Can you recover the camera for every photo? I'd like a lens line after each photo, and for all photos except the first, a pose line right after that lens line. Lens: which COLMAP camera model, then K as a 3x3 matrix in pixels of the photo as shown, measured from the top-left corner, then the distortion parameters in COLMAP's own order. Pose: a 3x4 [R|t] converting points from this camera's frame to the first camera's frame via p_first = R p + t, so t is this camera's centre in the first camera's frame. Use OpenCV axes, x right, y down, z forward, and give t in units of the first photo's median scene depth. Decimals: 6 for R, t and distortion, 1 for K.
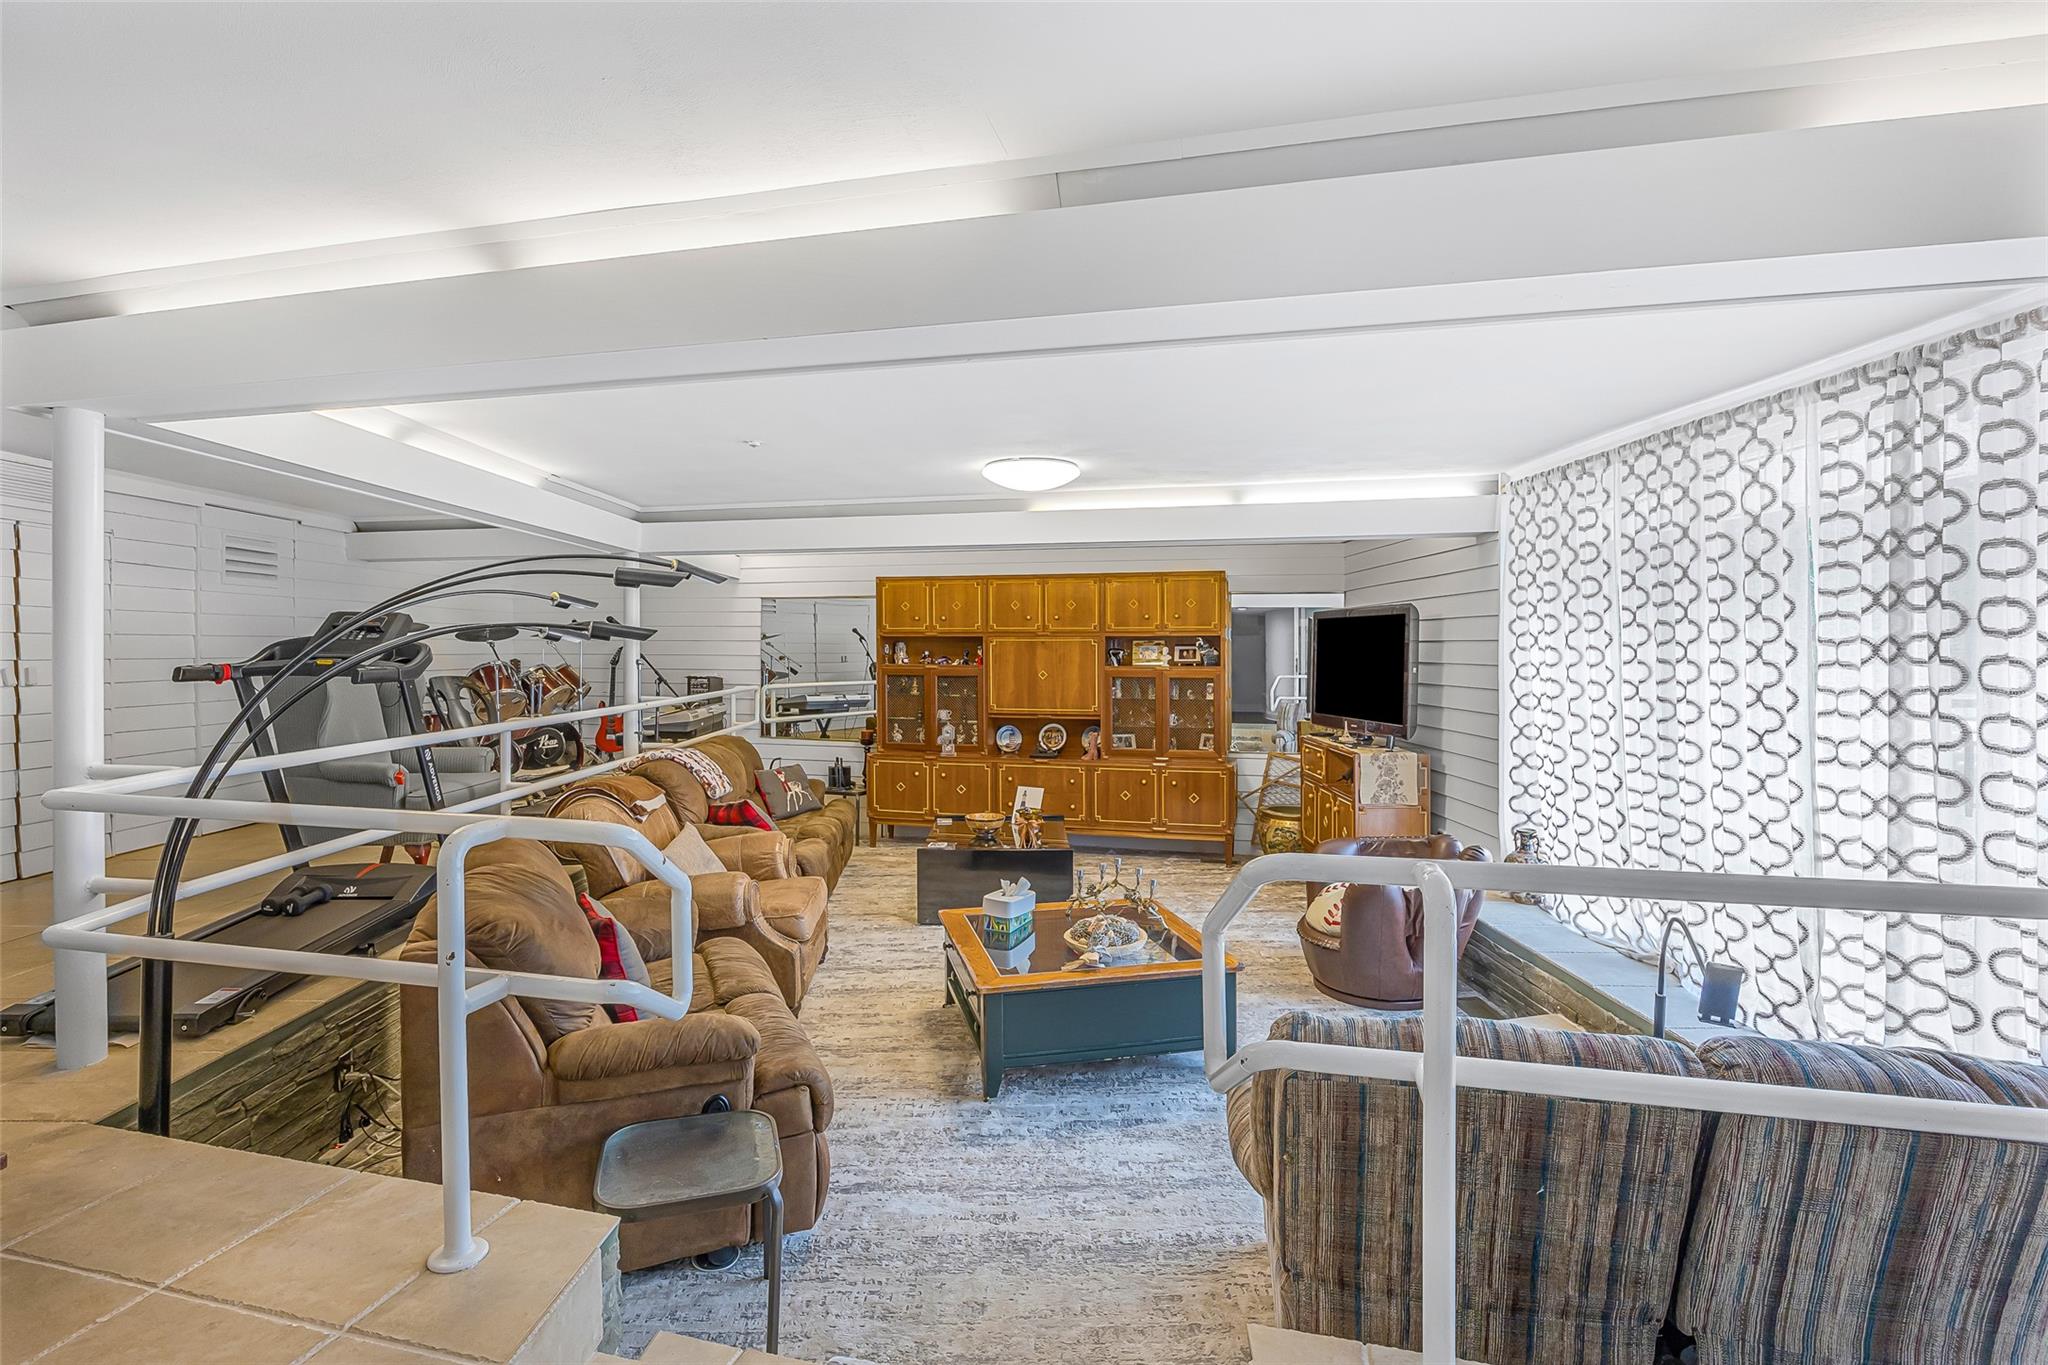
lens RADIAL K [[995.0, 0, 1021.3], [0, 995.0, 655.9], [0, 0, 1]] dist [0.000446, 0.000152]
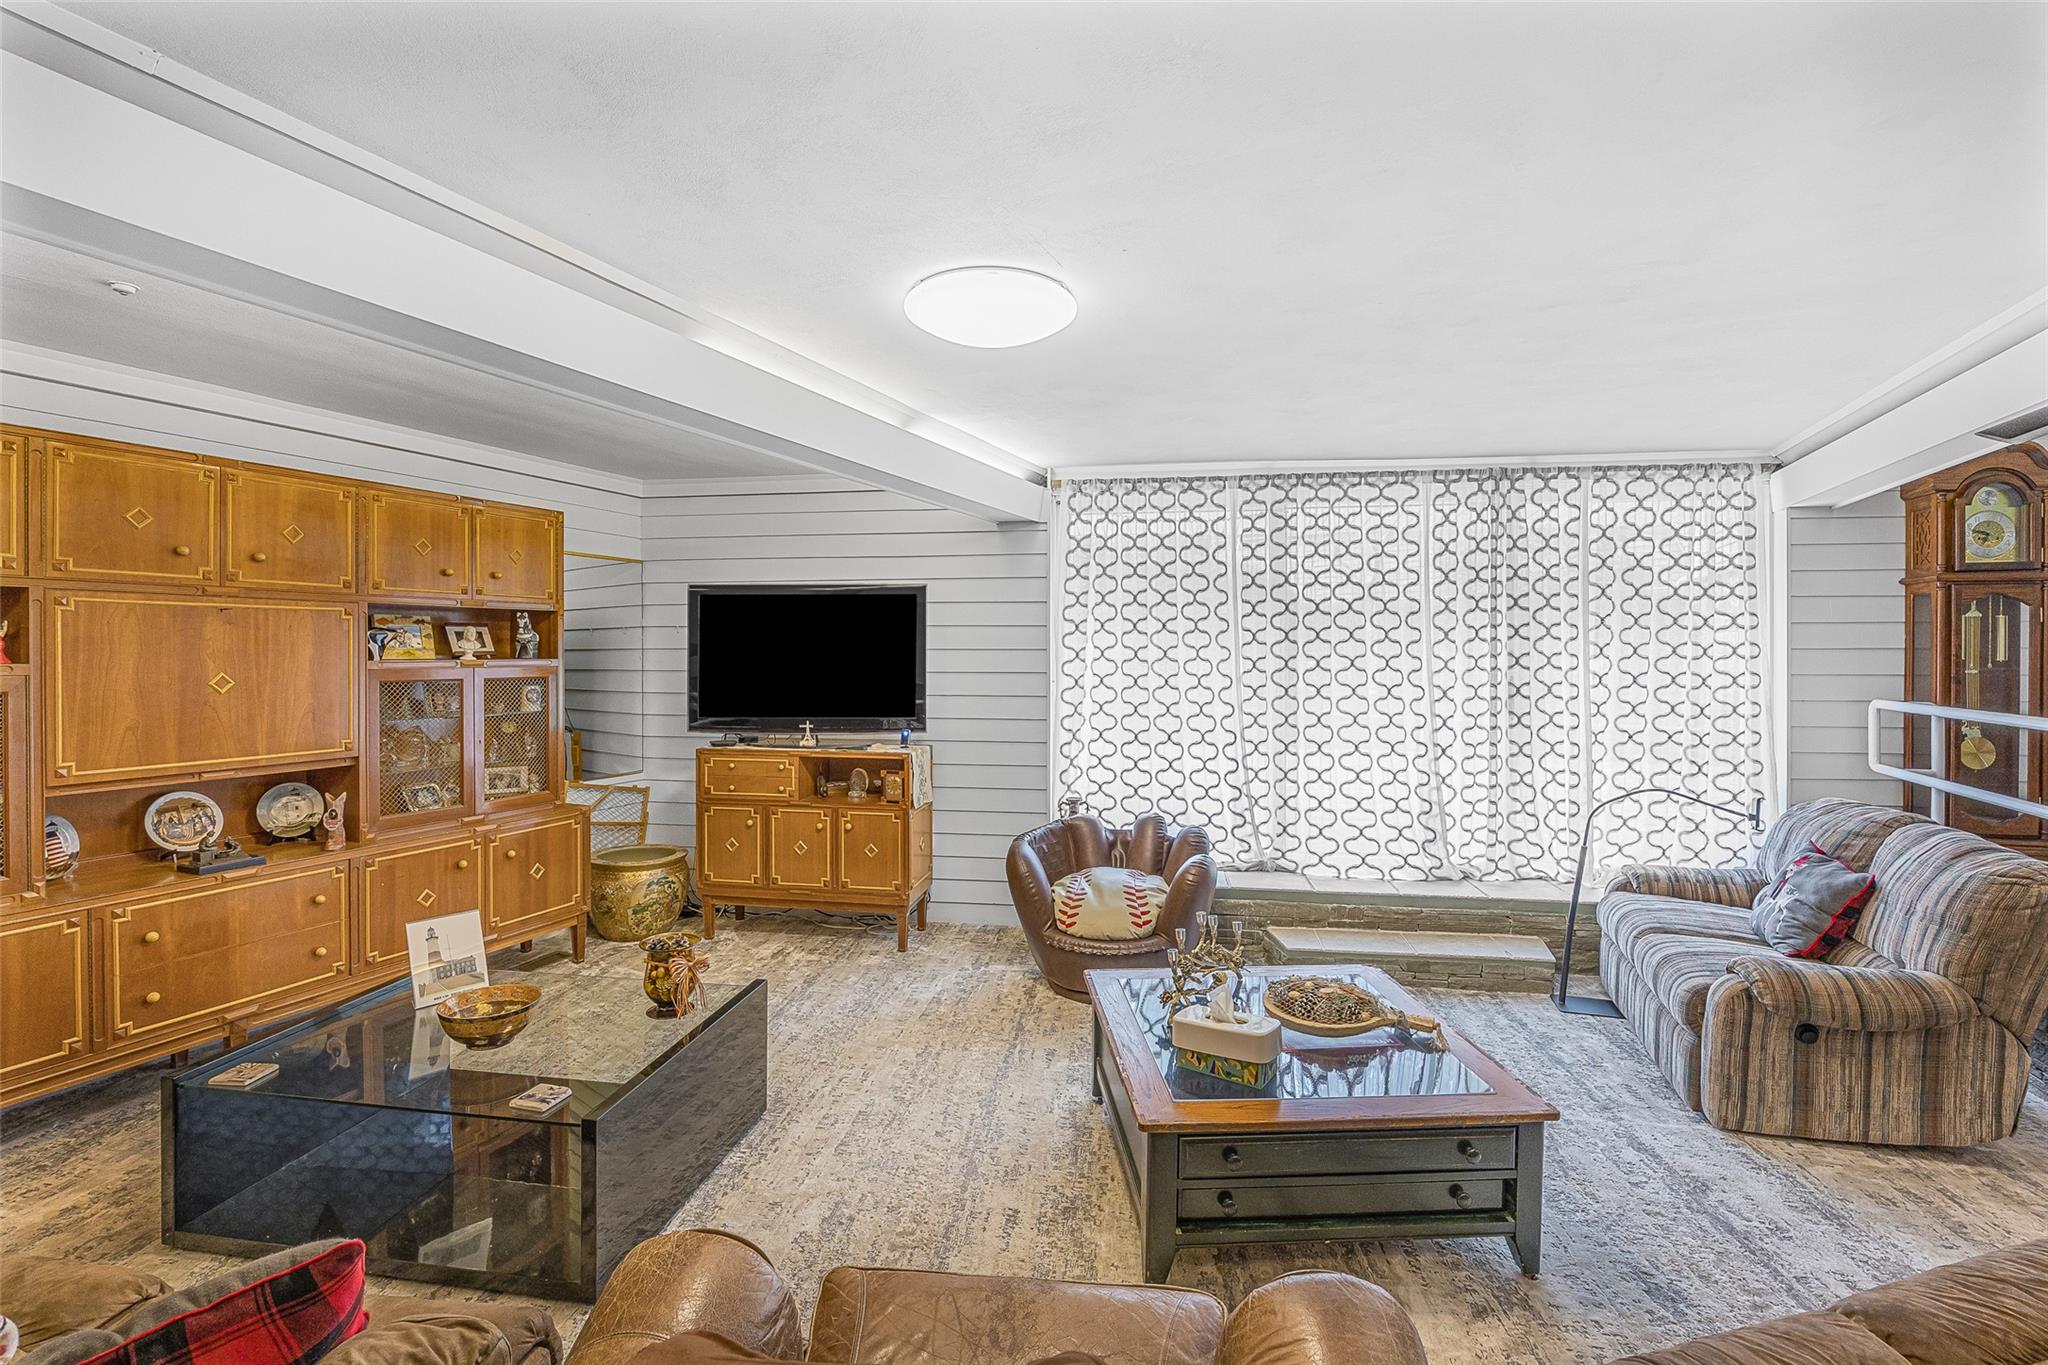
lens RADIAL K [[942.5, 0, 1020.5], [0, 942.5, 657.2], [0, 0, 1]] dist [-0.002301, -0.000291]
pose [[0.152771, -0.008171, 0.988228, -0.507860], [0.007226, 0.999948, 0.007151, 0.010461], [-0.988235, 0.006049, 0.152822, 0.859633]]
